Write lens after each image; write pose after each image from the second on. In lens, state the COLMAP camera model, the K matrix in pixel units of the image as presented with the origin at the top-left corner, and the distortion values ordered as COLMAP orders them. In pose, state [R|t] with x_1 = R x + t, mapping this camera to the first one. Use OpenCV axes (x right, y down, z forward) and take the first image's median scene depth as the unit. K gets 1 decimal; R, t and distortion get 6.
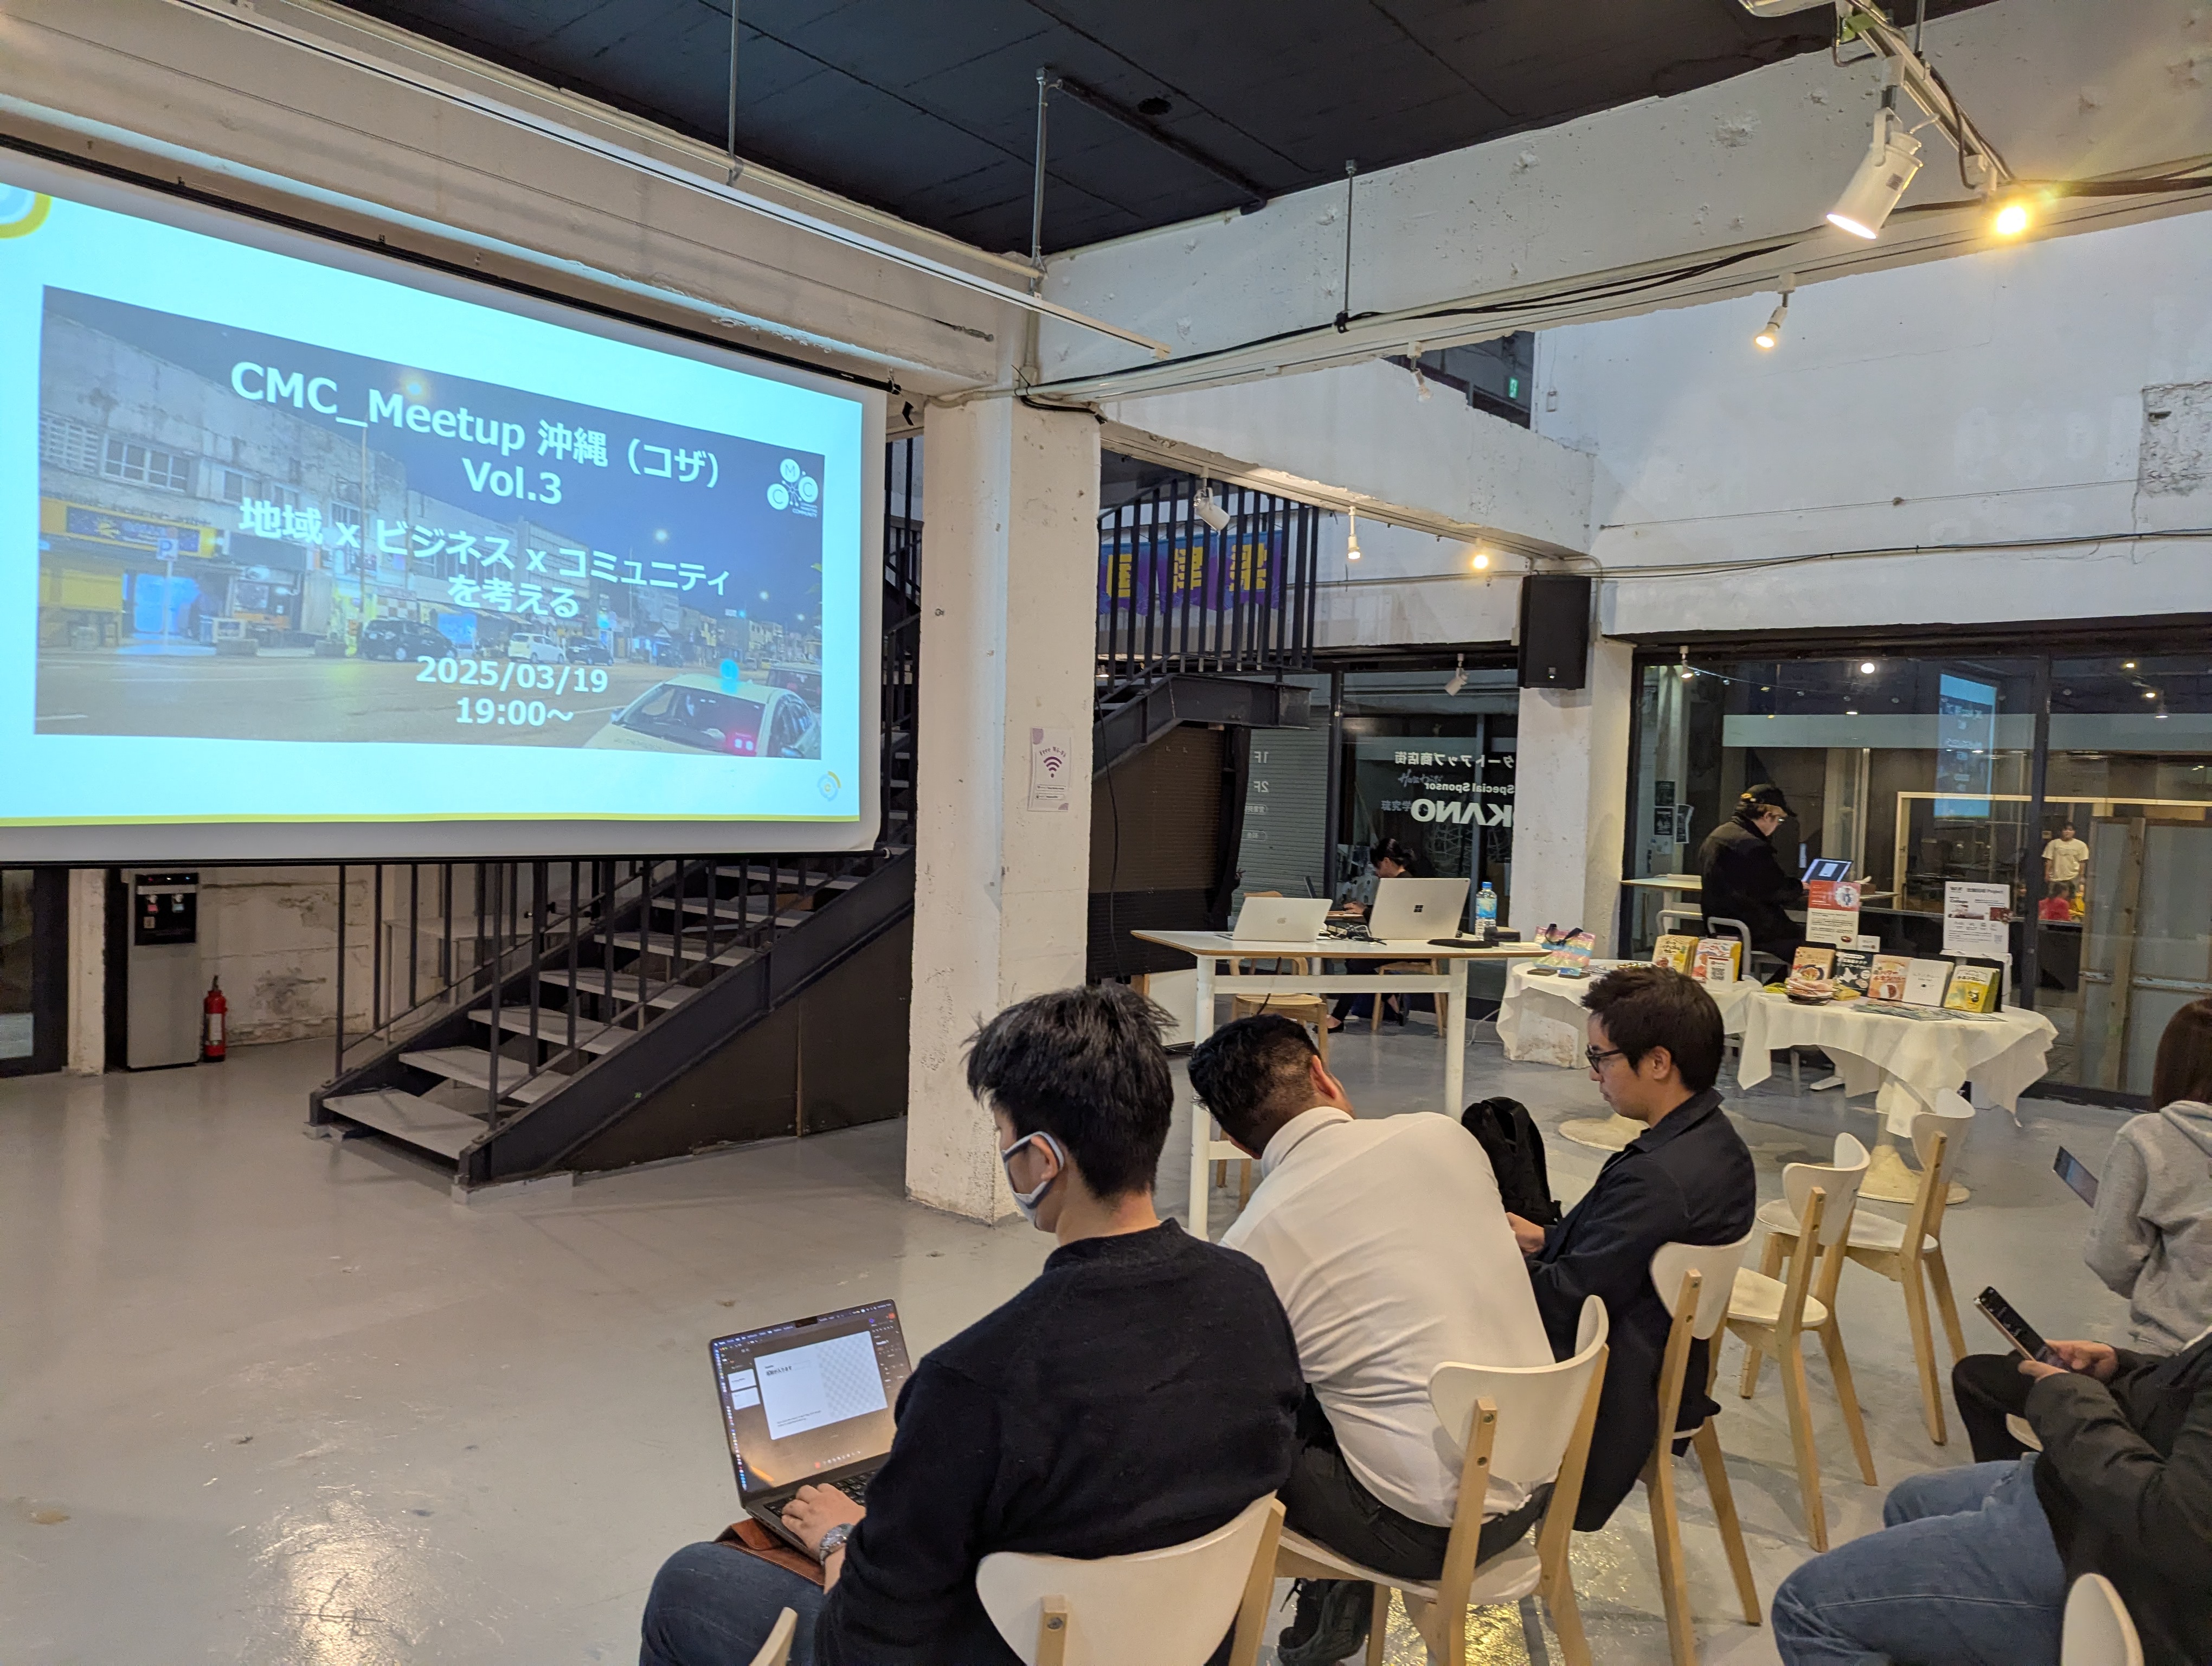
lens RADIAL K [[1595.5, 0, 1057.8], [0, 1595.5, 826.7], [0, 0, 1]] dist [0.051416, -0.044892]
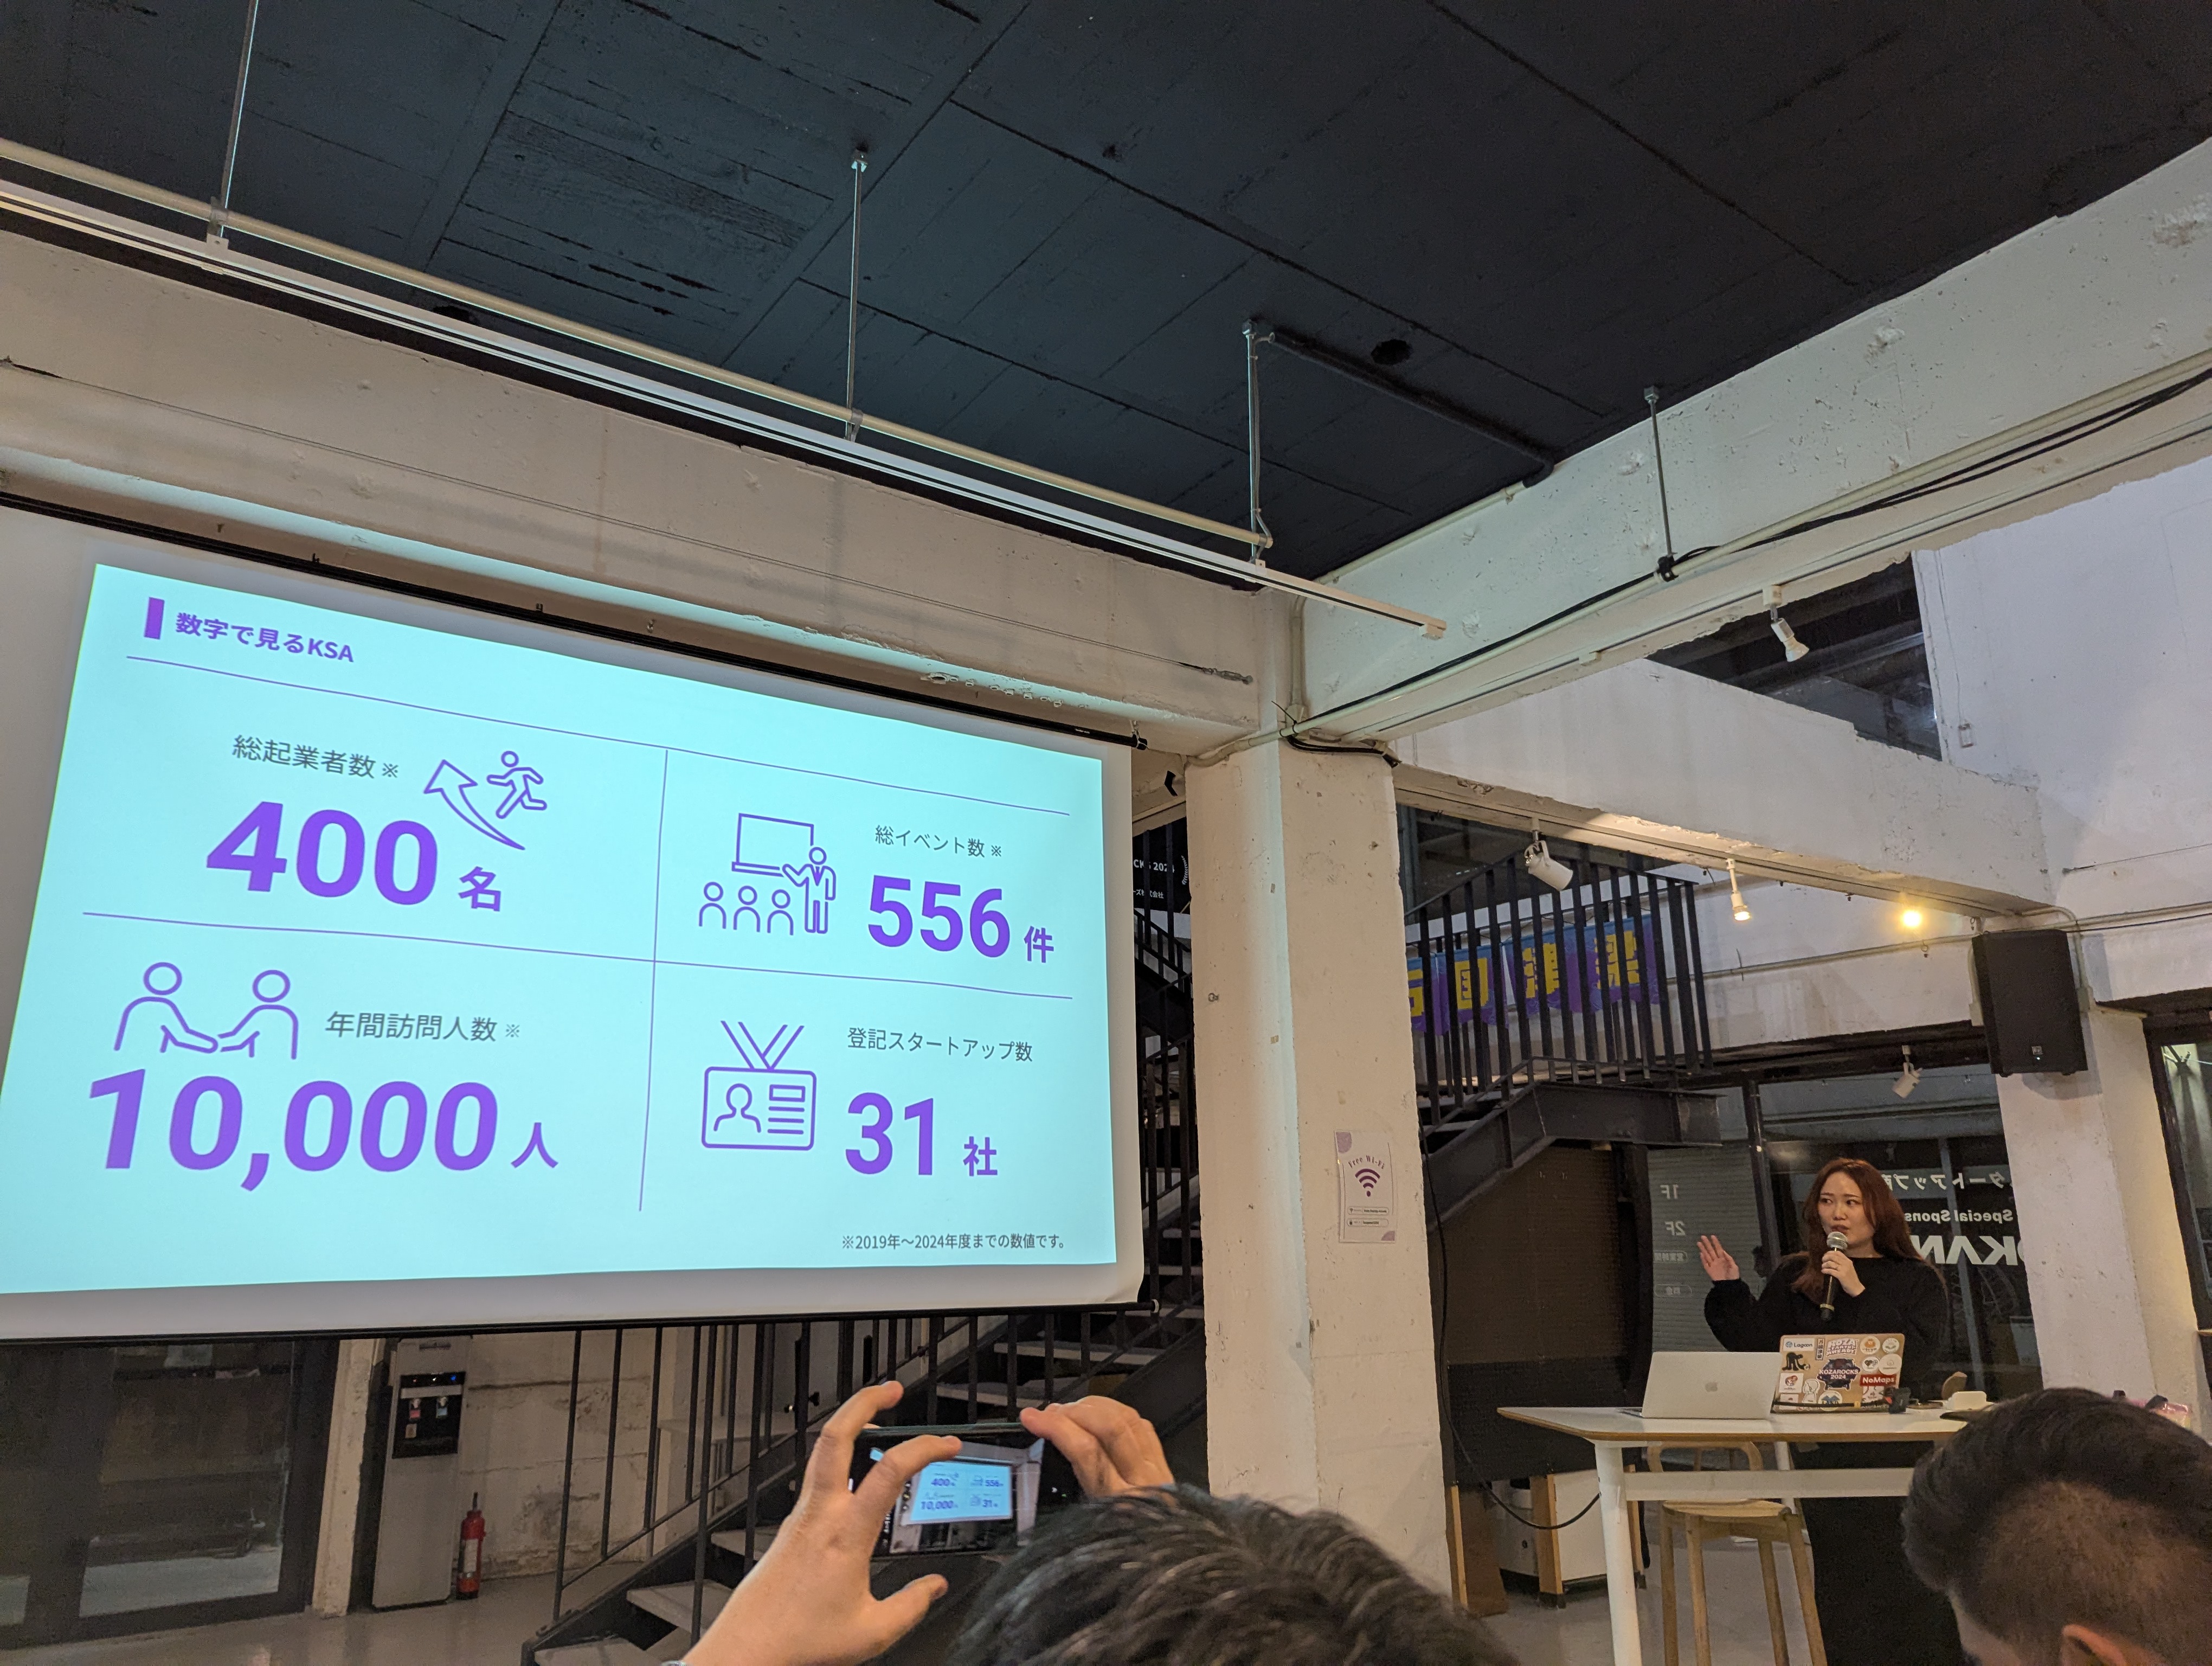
lens RADIAL K [[1595.5, 0, 1084.6], [0, 1595.5, 820.7], [0, 0, 1]] dist [0.051416, -0.044892]
pose [[0.974697, -0.098174, -0.200815, 0.029685], [0.034891, 0.954197, -0.297137, 0.017152], [0.220788, 0.282612, 0.933479, 0.156821]]
